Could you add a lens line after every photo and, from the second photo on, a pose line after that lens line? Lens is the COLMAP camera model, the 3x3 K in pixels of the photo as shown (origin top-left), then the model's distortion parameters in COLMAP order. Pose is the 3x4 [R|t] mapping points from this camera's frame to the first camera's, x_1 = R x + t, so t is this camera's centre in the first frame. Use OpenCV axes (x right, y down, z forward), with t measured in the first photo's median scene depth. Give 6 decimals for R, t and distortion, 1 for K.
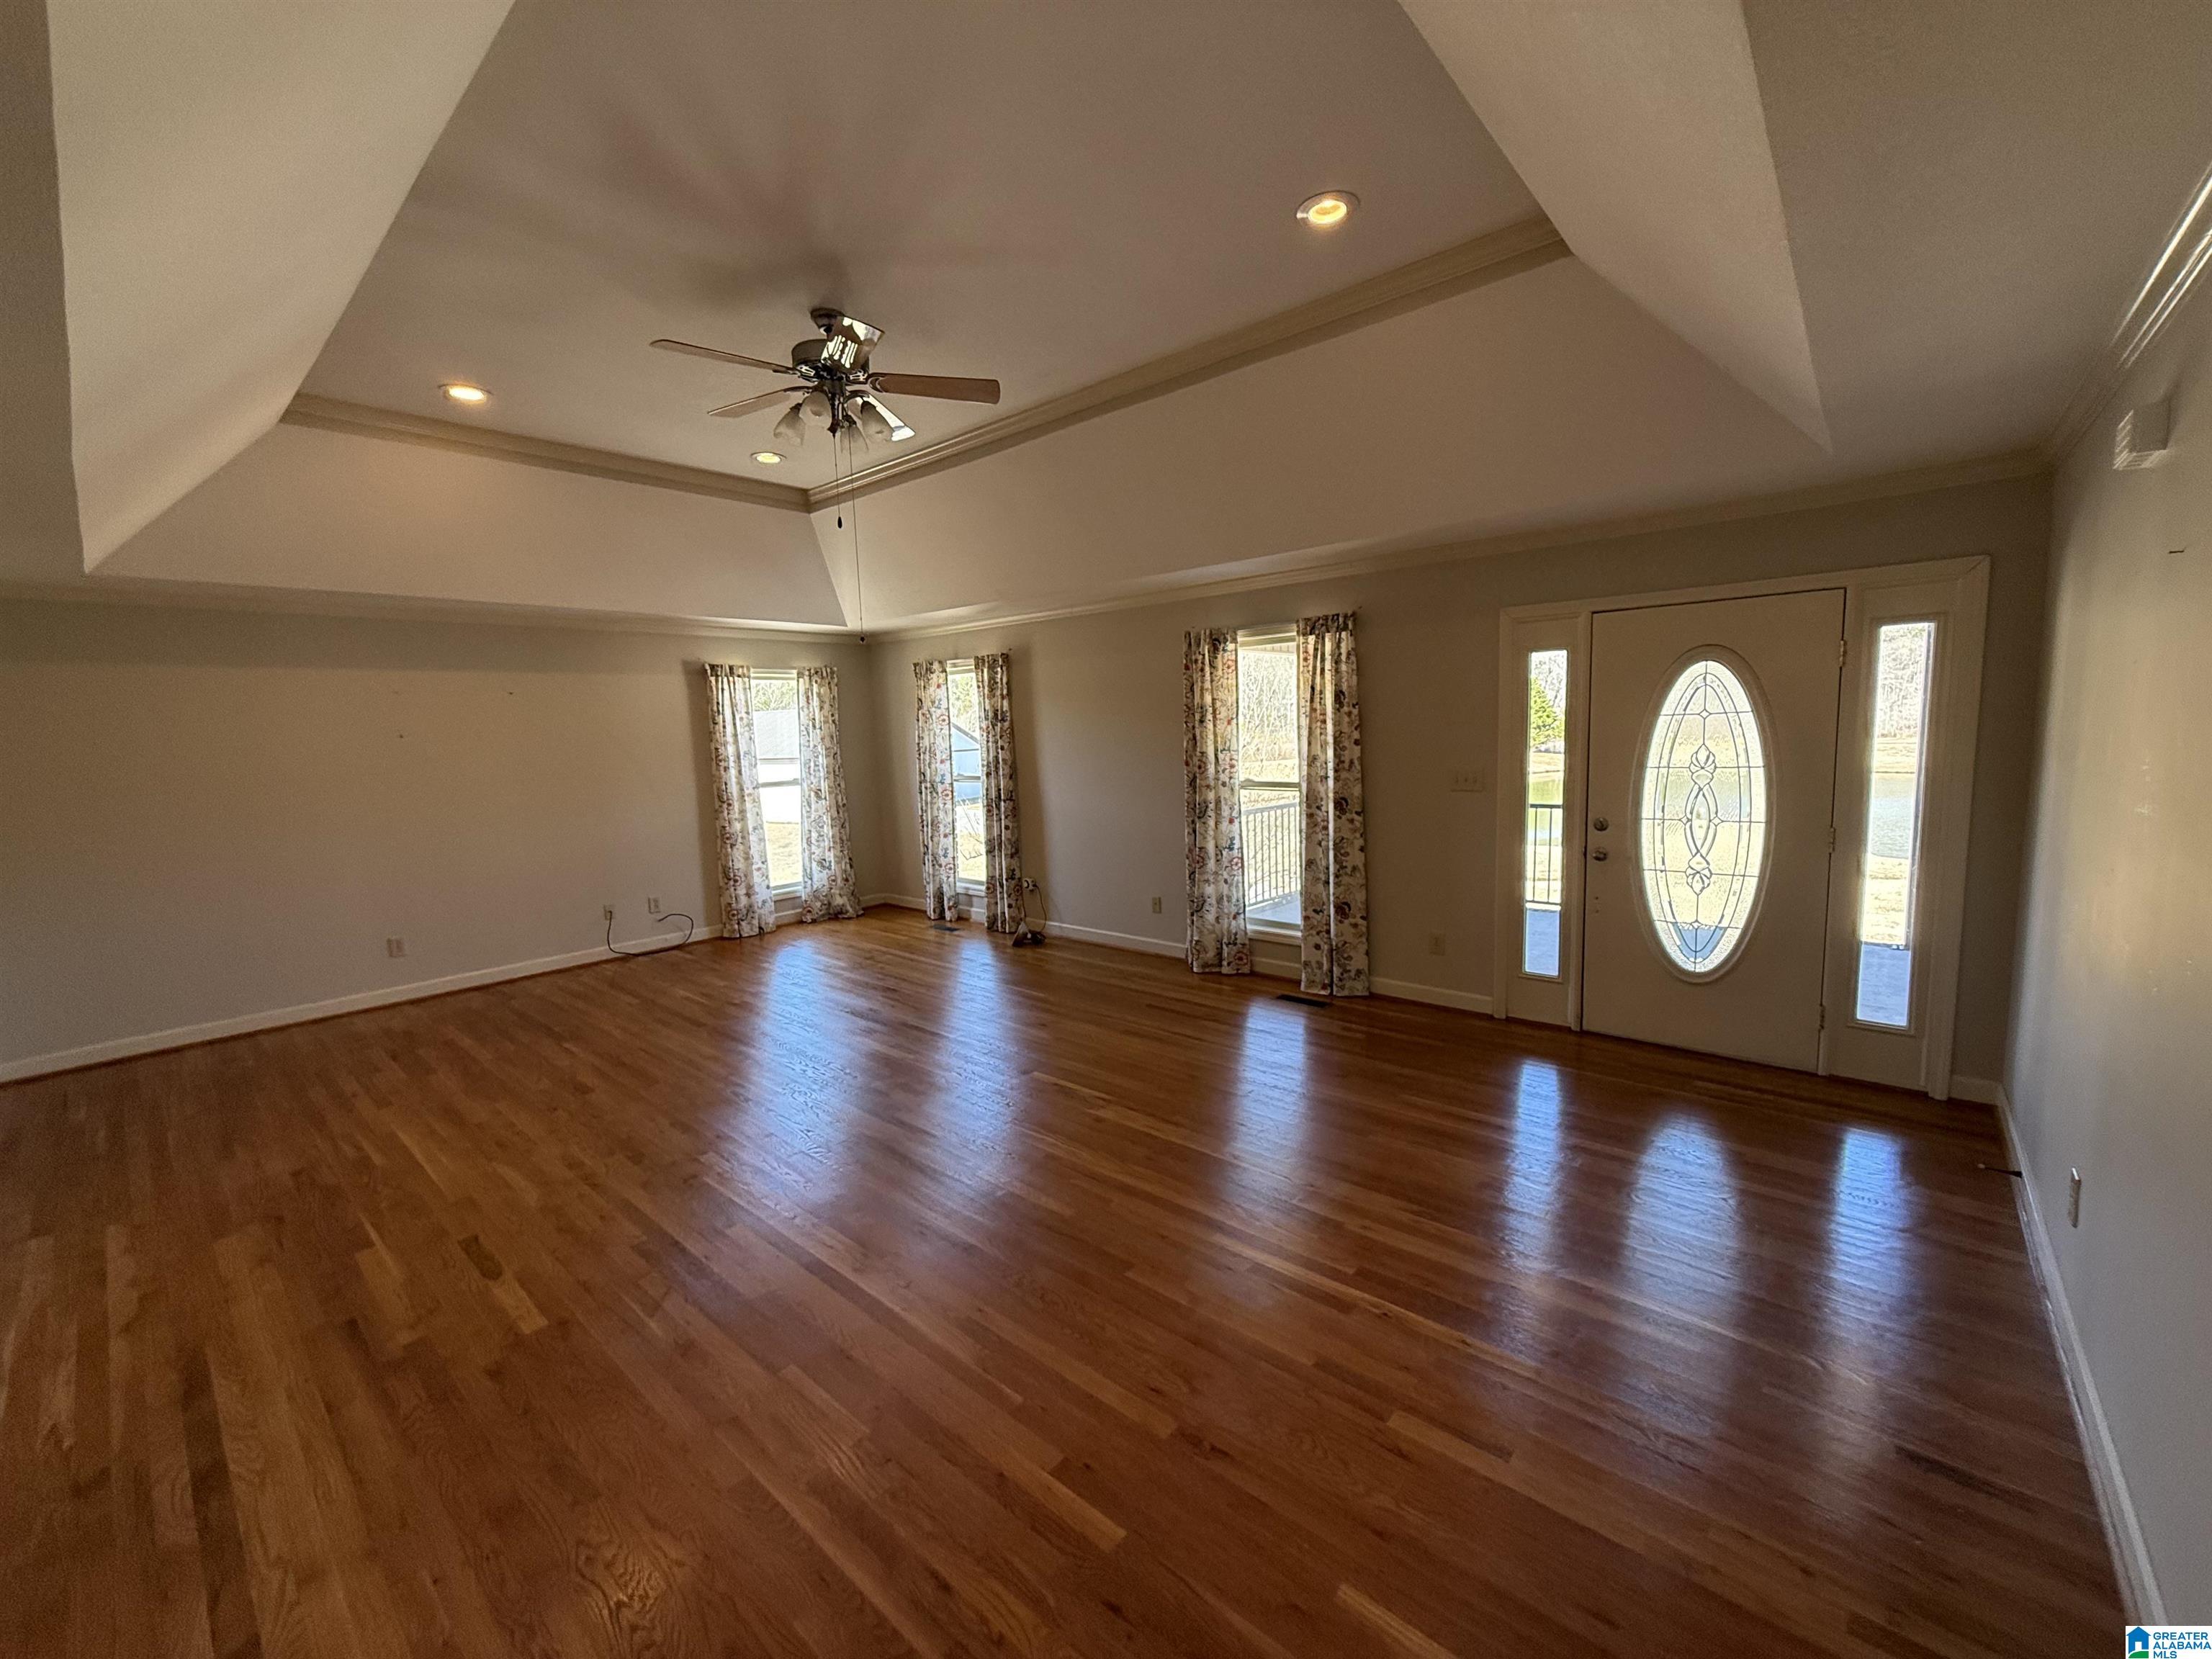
lens RADIAL K [[871.1, 0, 1106.0], [0, 871.1, 829.5], [0, 0, 1]] dist [0.001175, 0.000016]
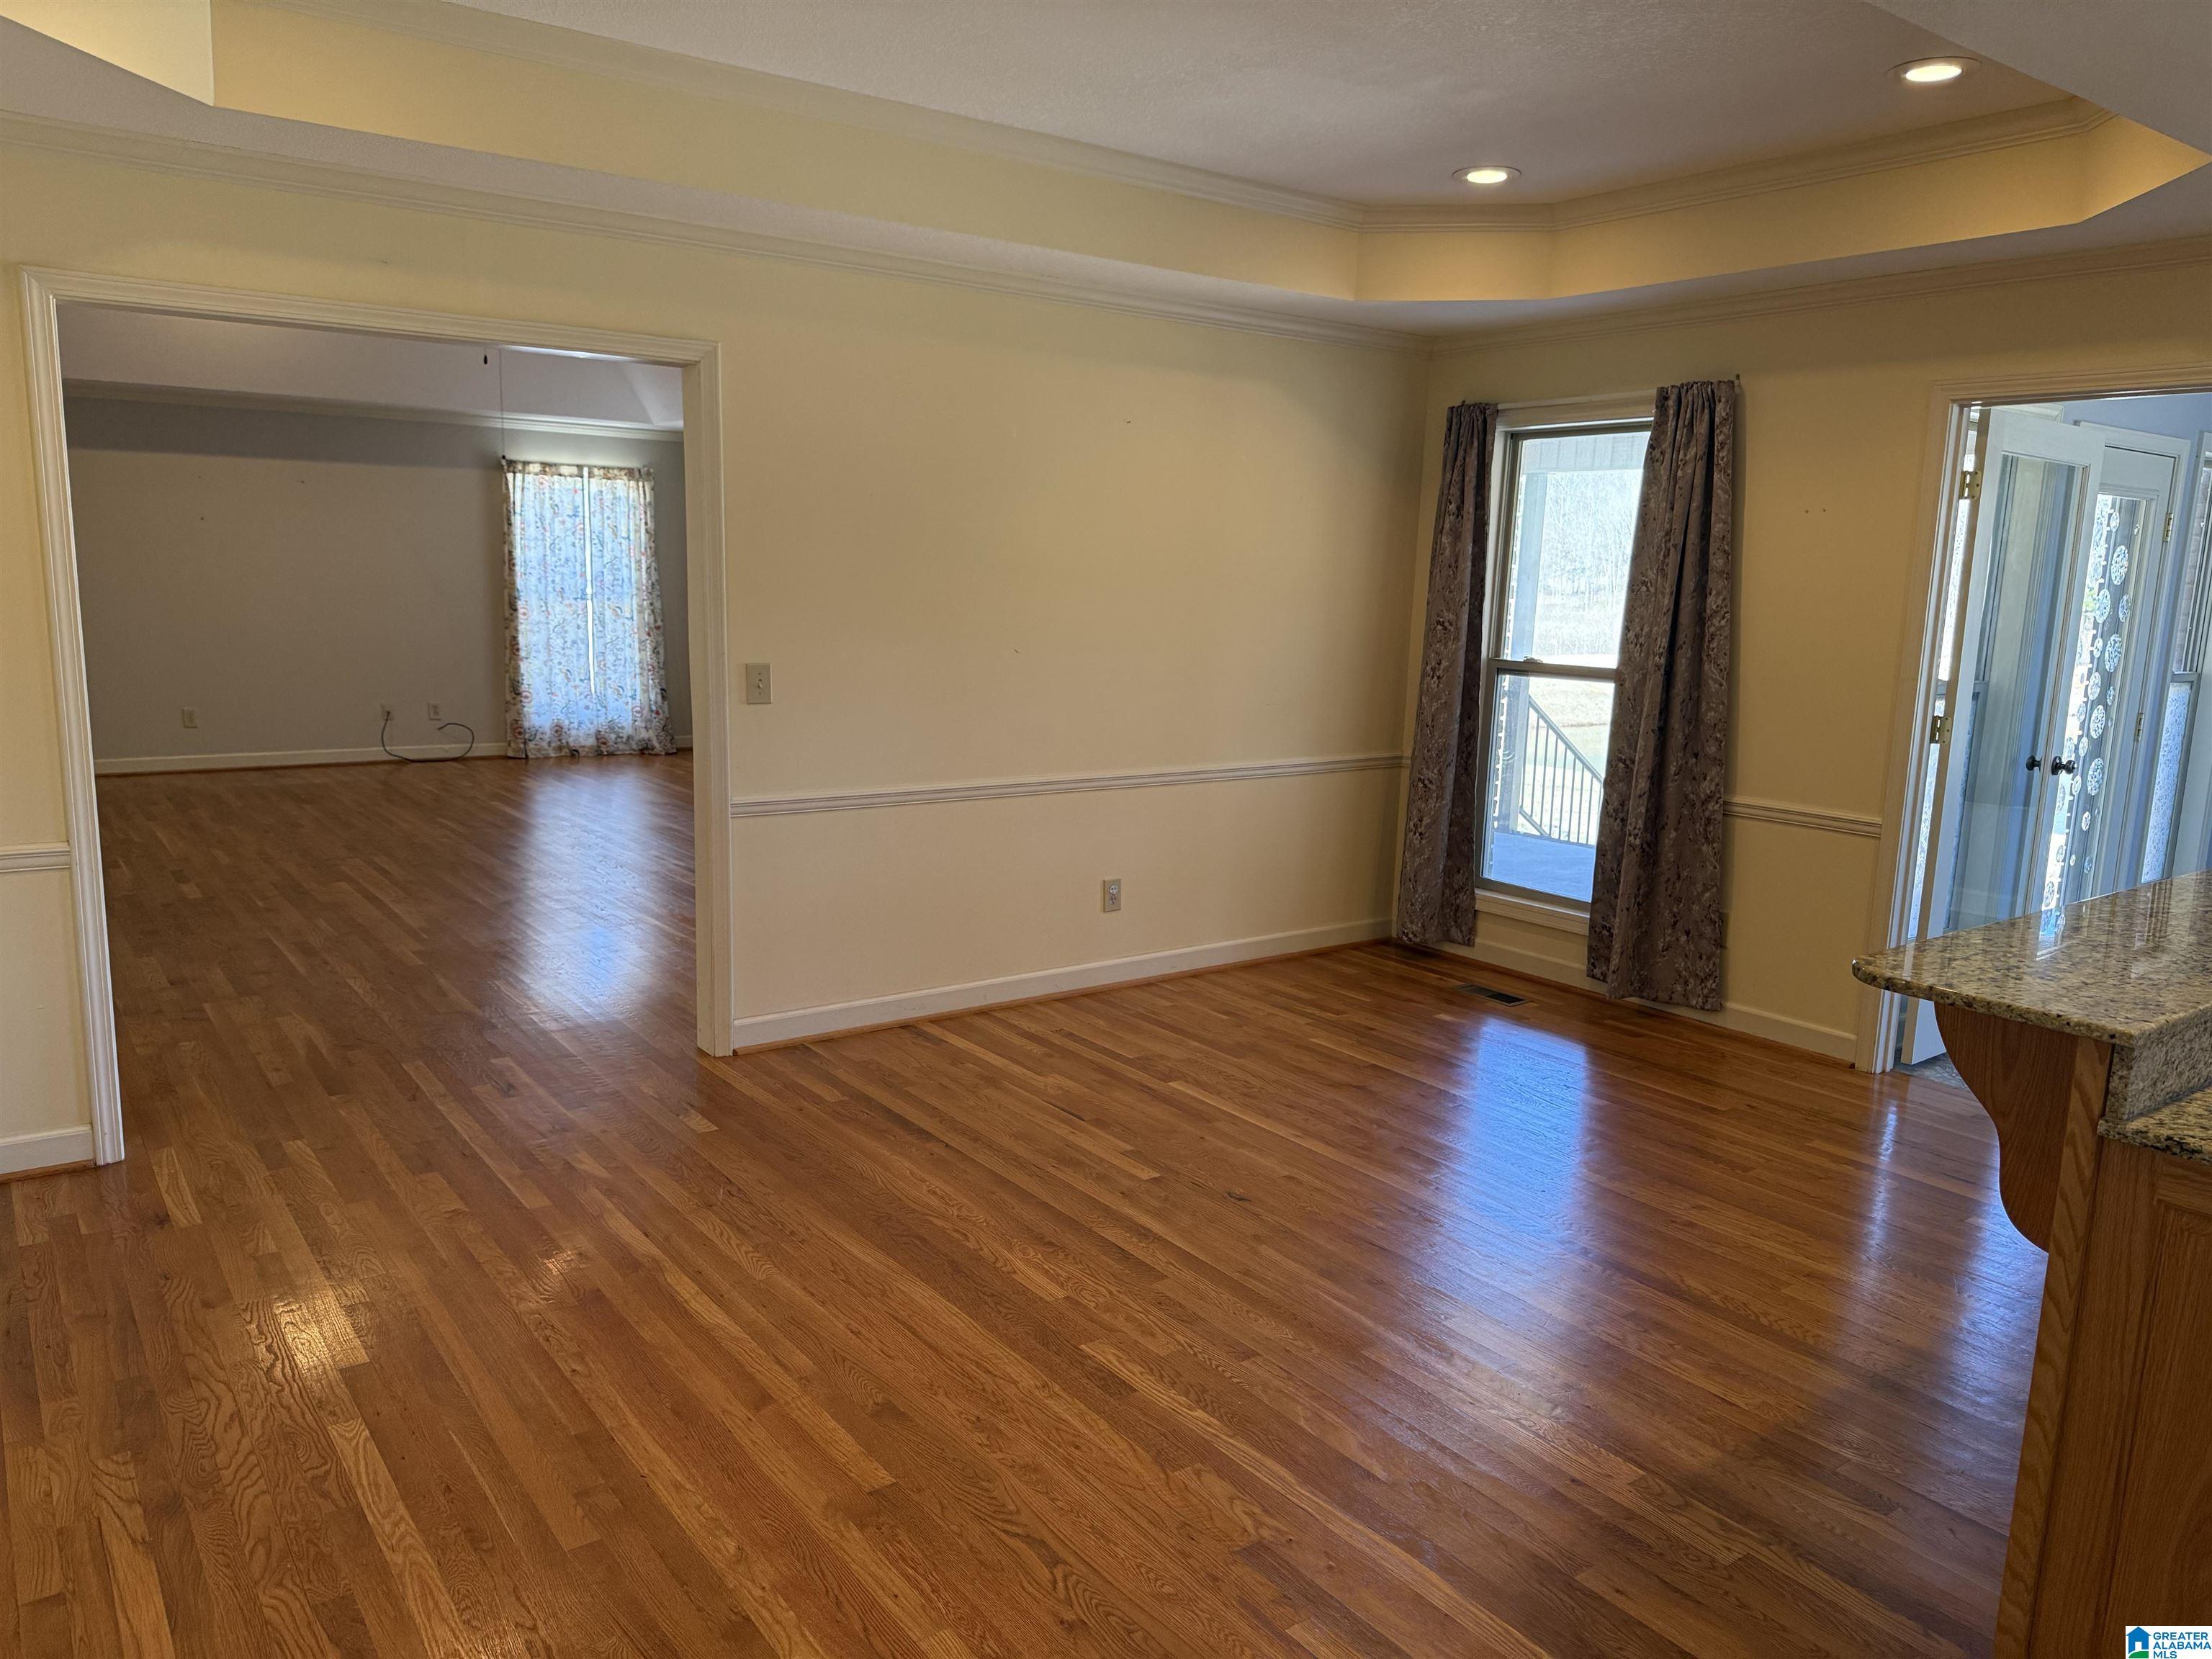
lens RADIAL K [[1538.7, 0, 1106.0], [0, 1538.7, 829.5], [0, 0, 1]] dist [0.053027, -0.074584]
pose [[0.974421, 0.089259, -0.206246, 0.561929], [-0.078386, 0.995097, 0.060317, 0.053858], [0.210619, -0.042607, 0.976639, -0.515861]]
